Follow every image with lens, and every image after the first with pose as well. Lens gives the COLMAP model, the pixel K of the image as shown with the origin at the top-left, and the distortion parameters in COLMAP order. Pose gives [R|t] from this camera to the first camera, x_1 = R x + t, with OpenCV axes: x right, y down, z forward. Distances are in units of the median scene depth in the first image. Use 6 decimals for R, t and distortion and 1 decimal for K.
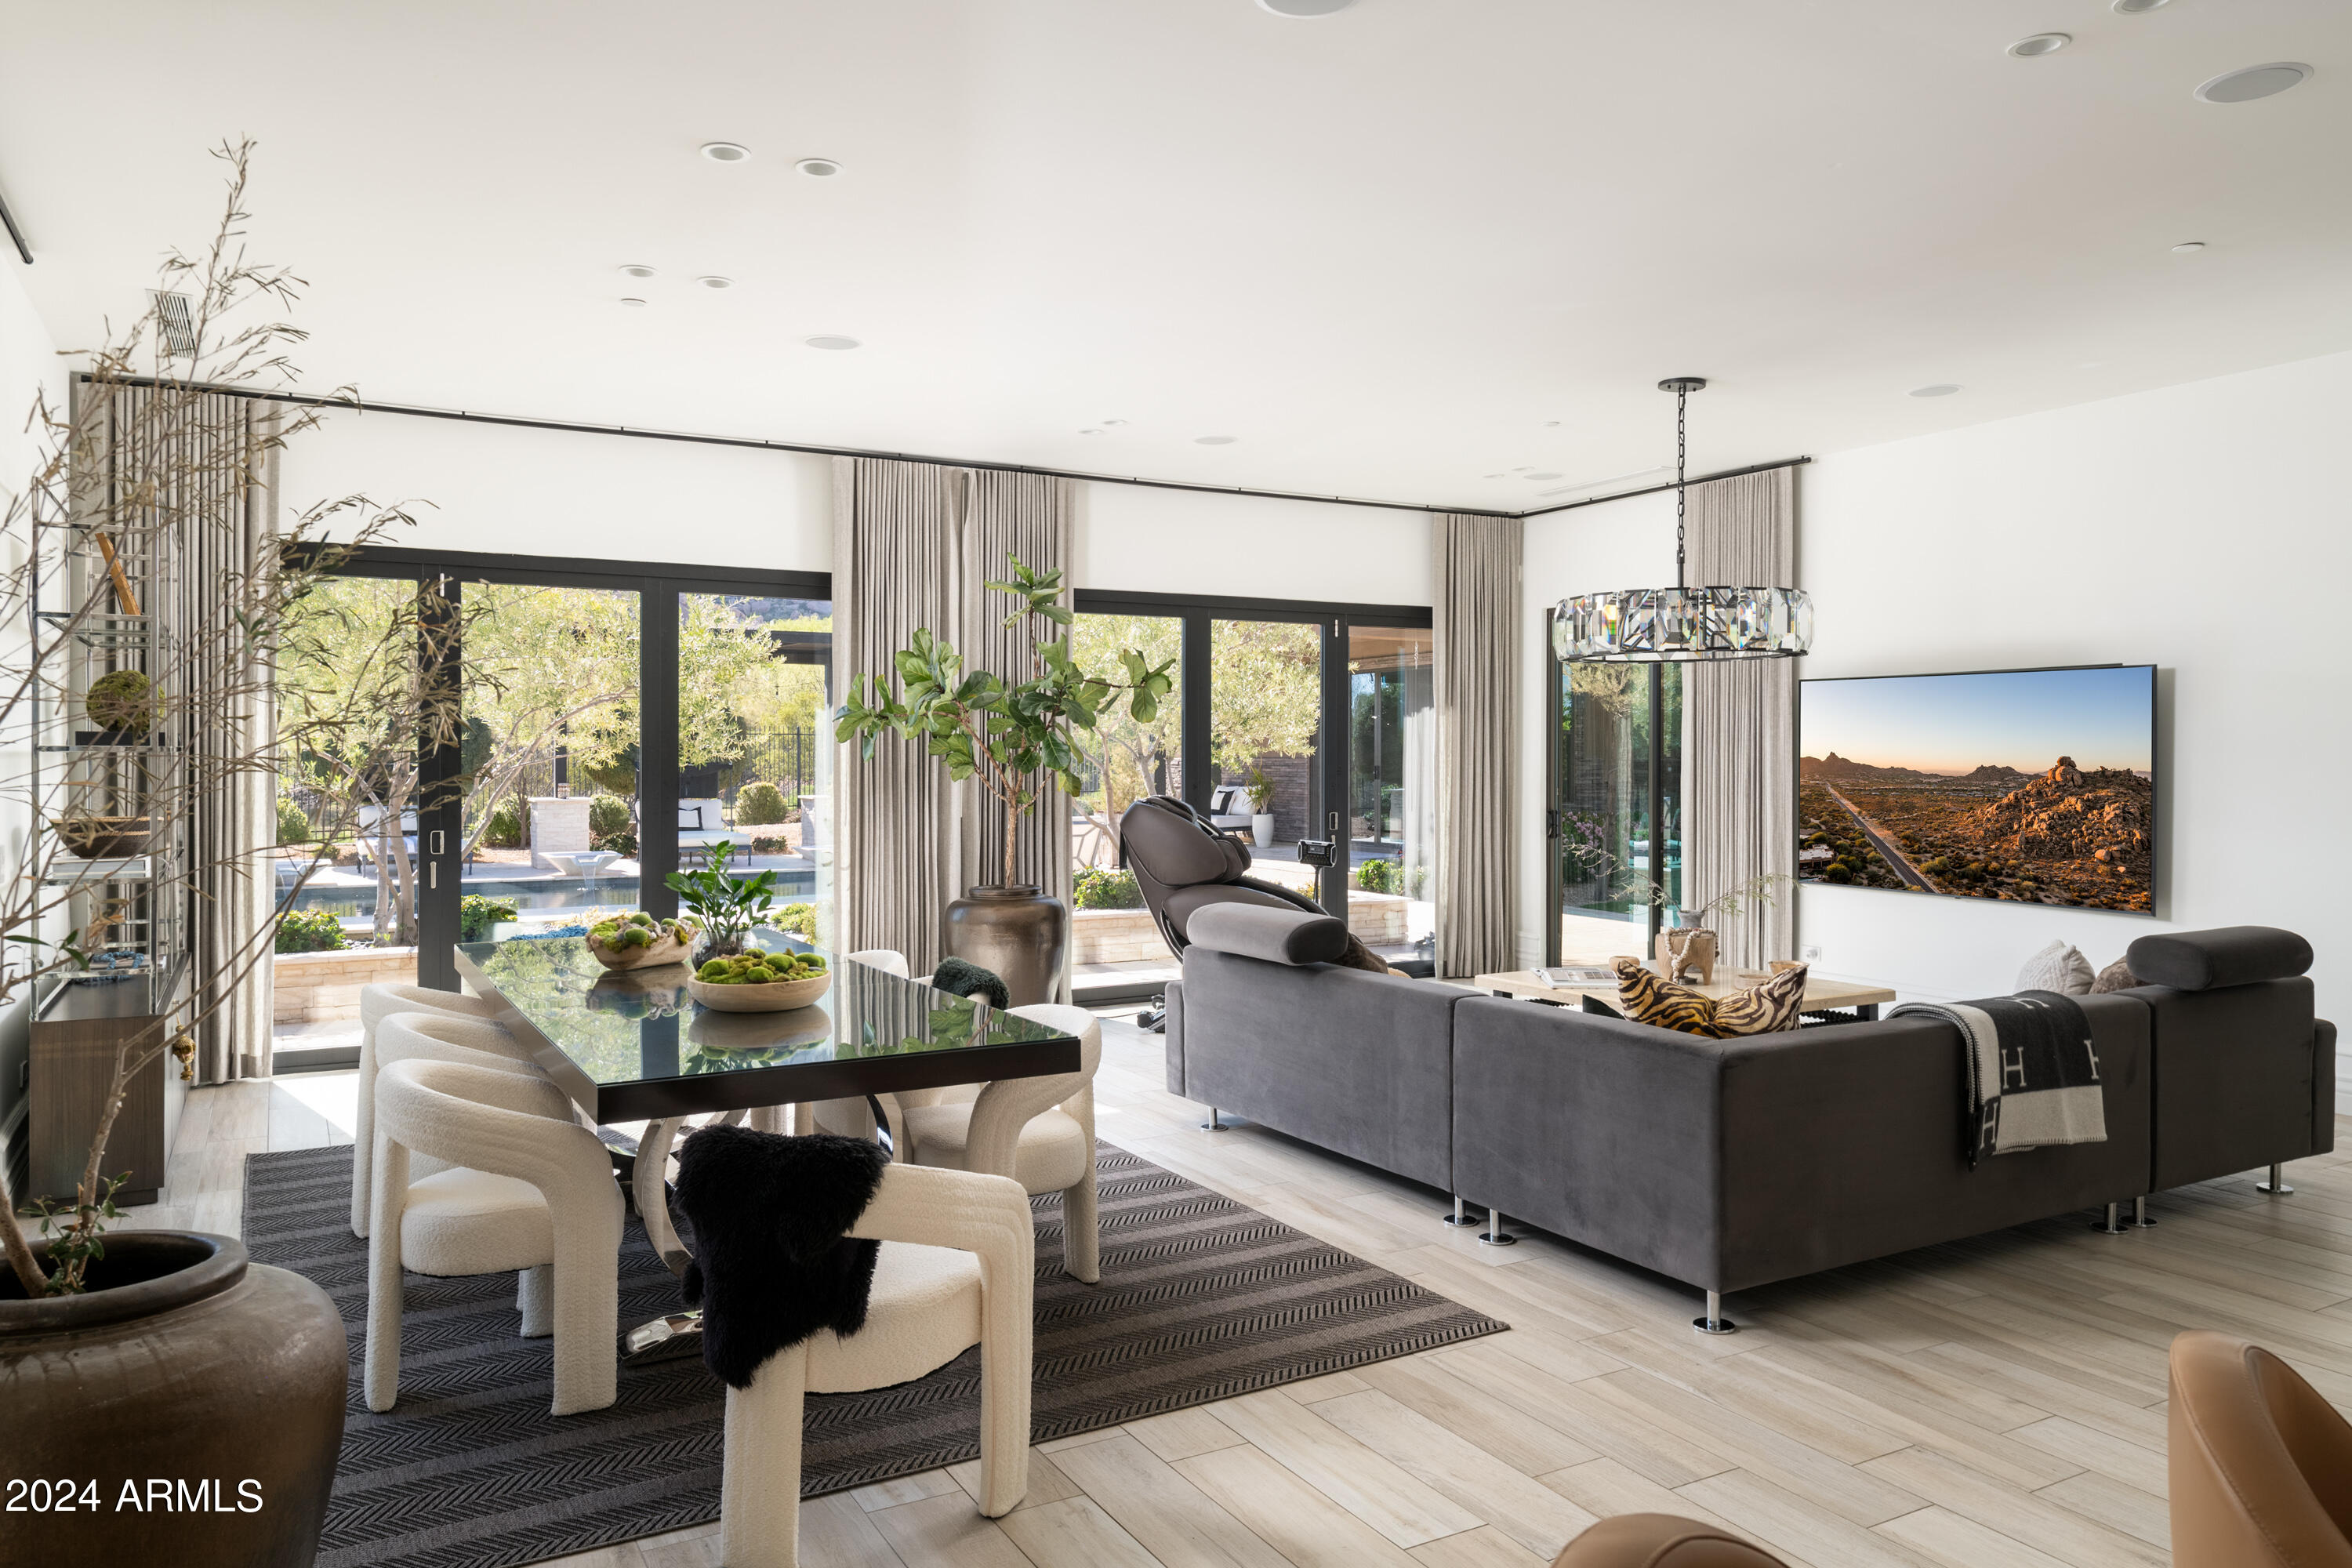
lens RADIAL K [[1620.7, 0, 1163.0], [0, 1620.7, 775.1], [0, 0, 1]] dist [0.006875, -0.000312]
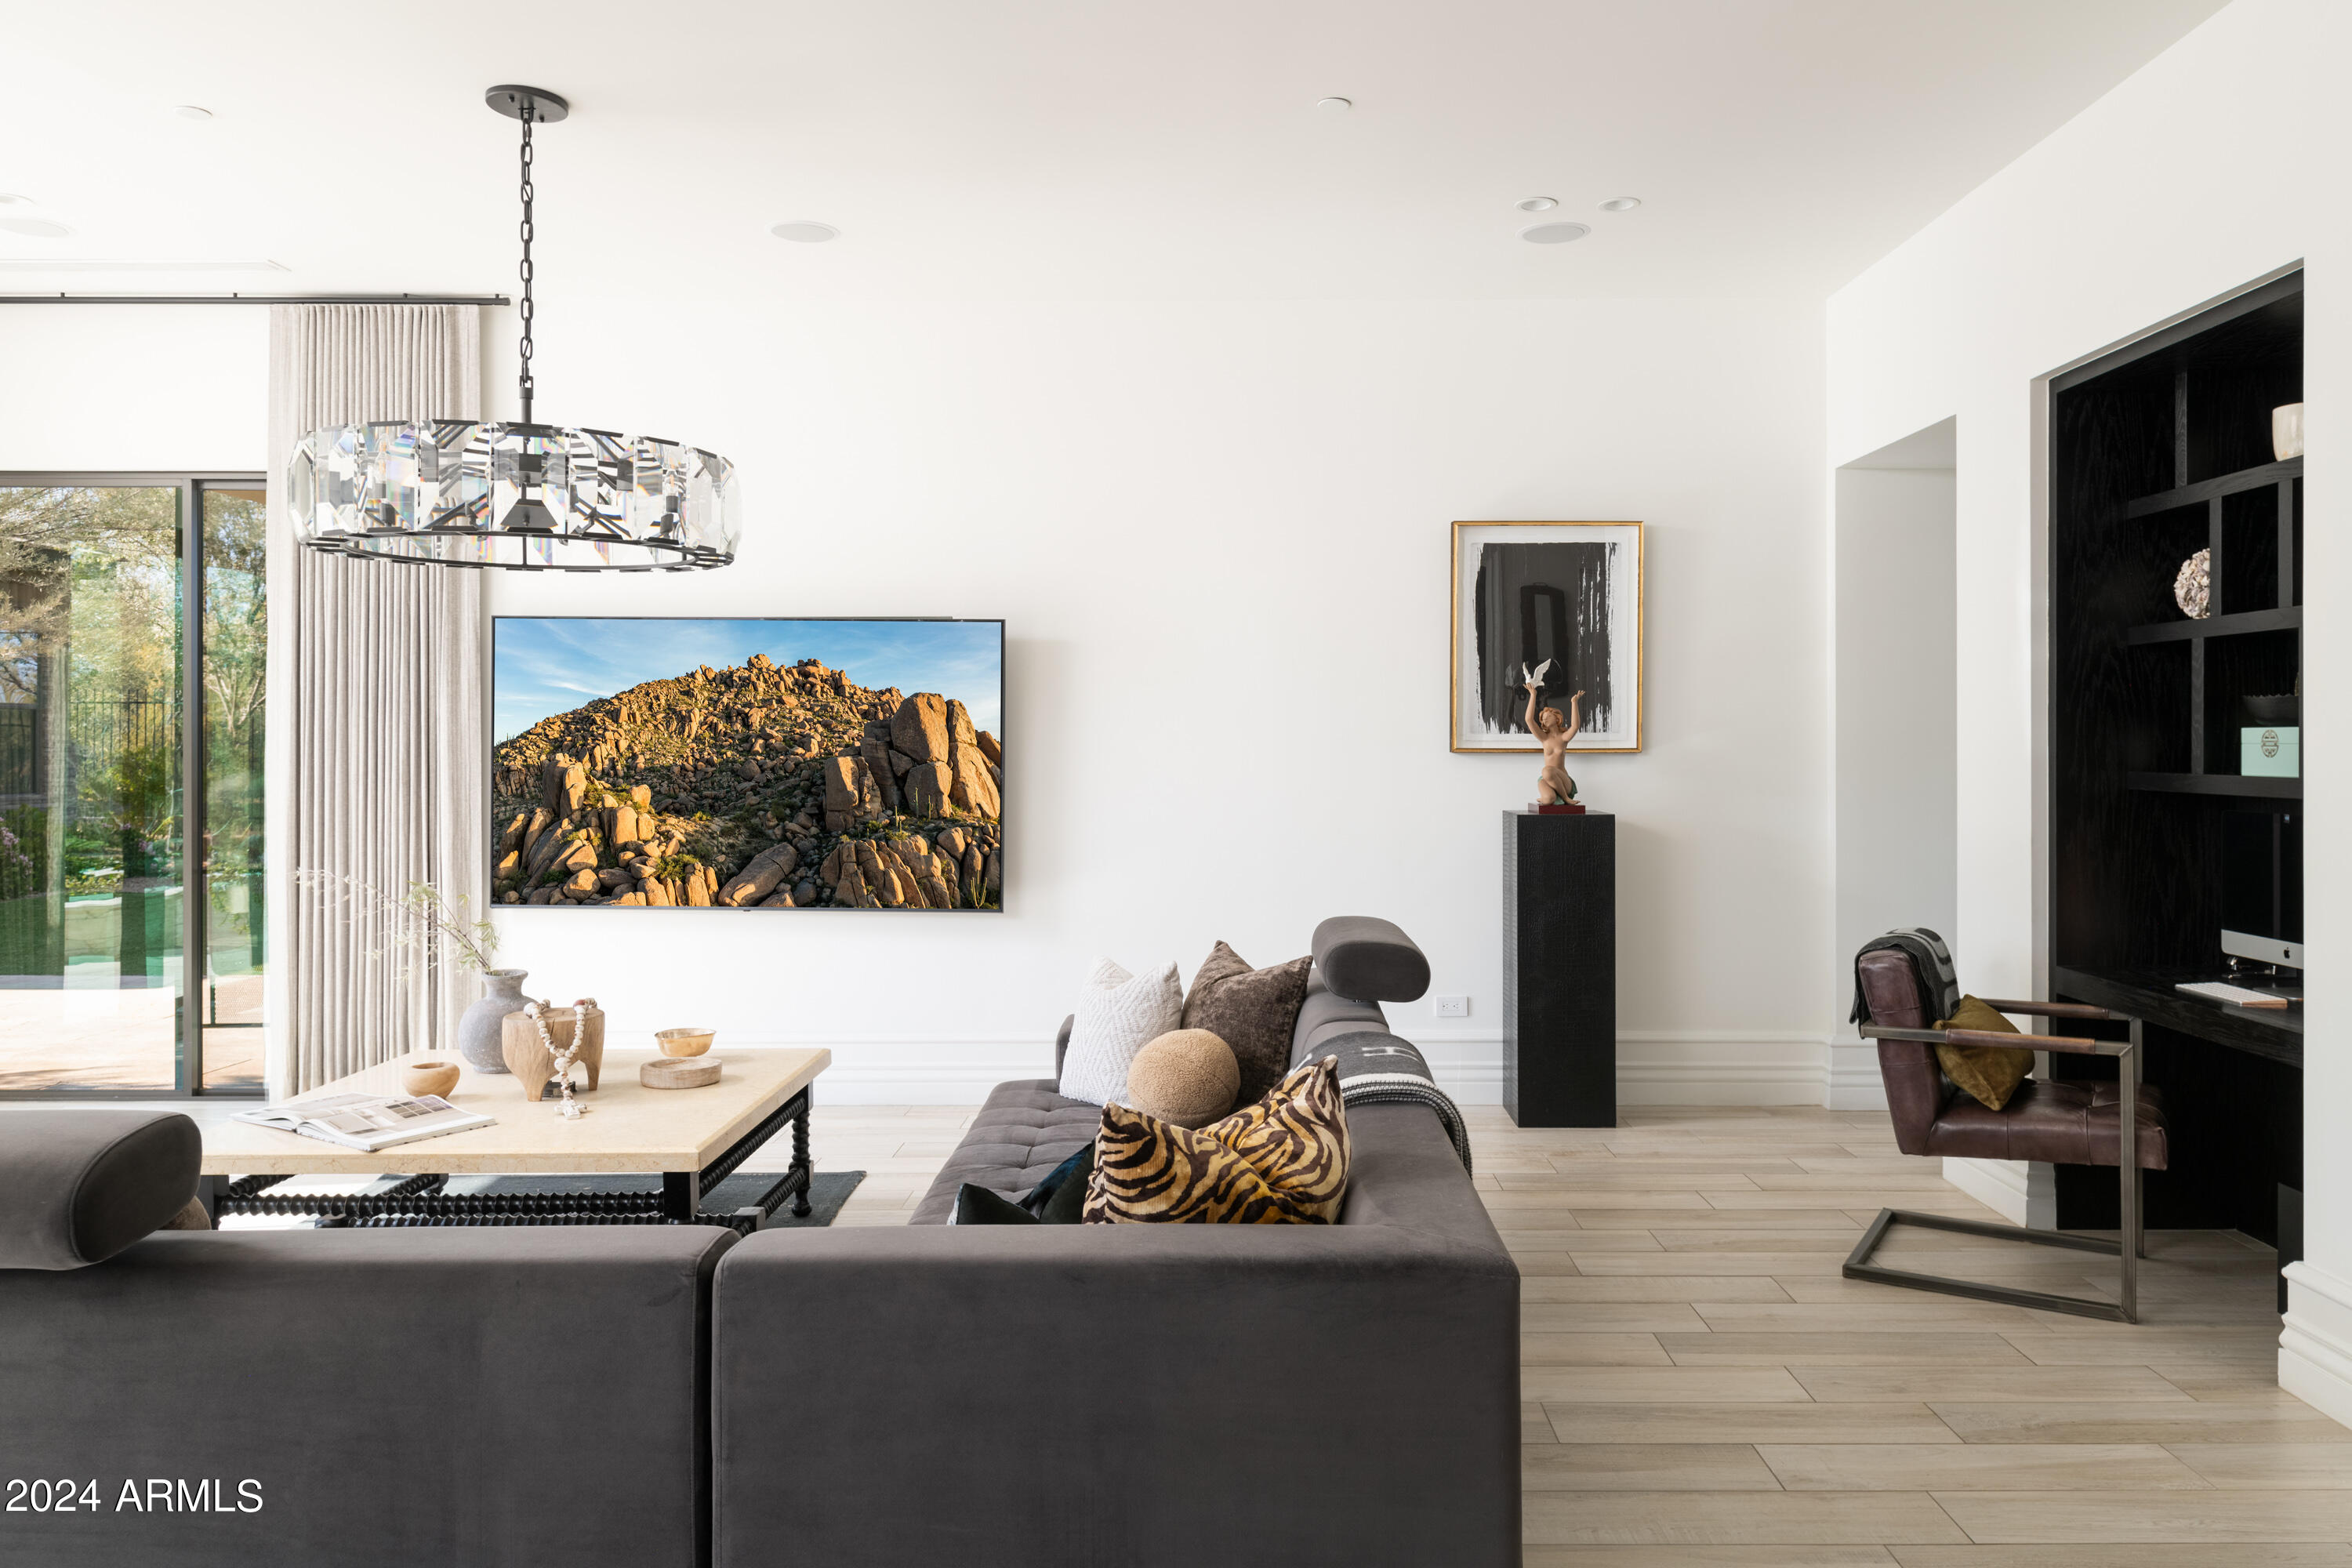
lens RADIAL K [[1620.7, 0, 1182.4], [0, 1620.7, 764.3], [0, 0, 1]] dist [0.006875, -0.000312]
pose [[0.472449, -0.009322, 0.881309, -0.091155], [0.009719, 0.999938, 0.005366, 0.004098], [-0.881304, 0.006030, 0.472511, 0.462027]]
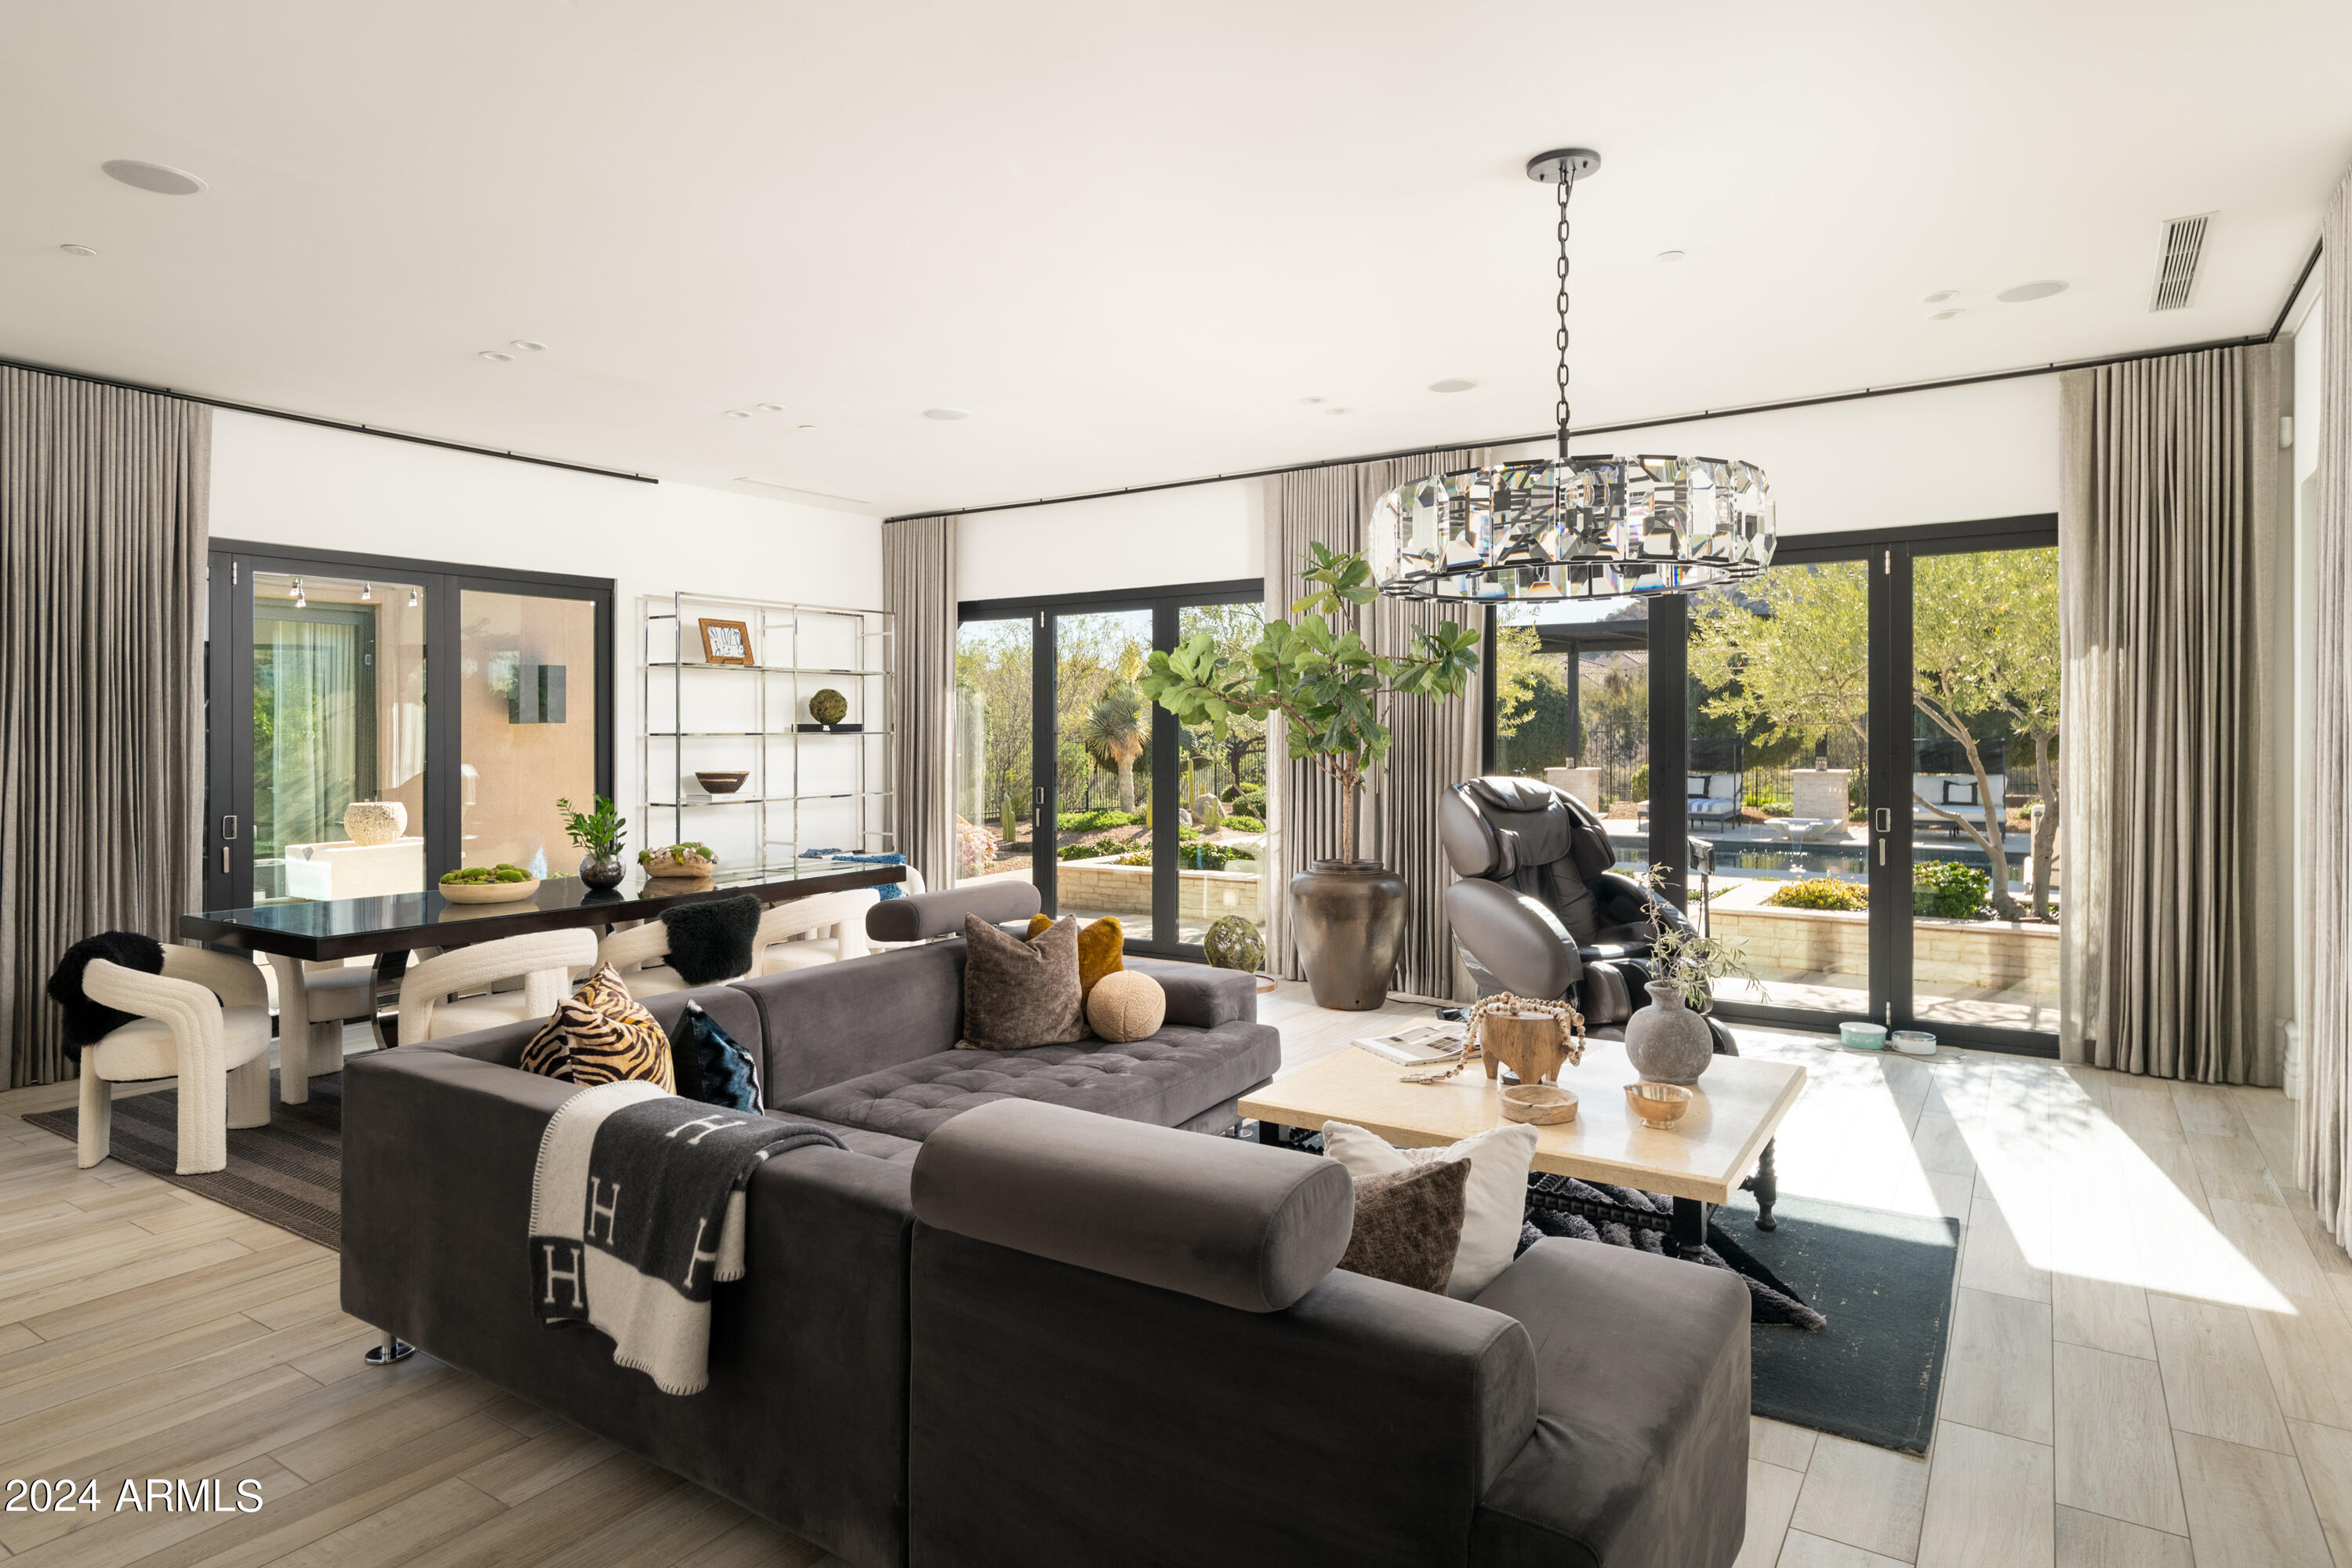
lens RADIAL K [[1302.0, 0, 1150.3], [0, 1302.0, 730.0], [0, 0, 1]] dist [0.004273, 0.004391]
pose [[0.451817, -0.005723, -0.892092, 0.643404], [-0.003028, 0.999964, -0.007949, -0.008763], [0.892105, 0.006293, 0.451784, 0.554907]]
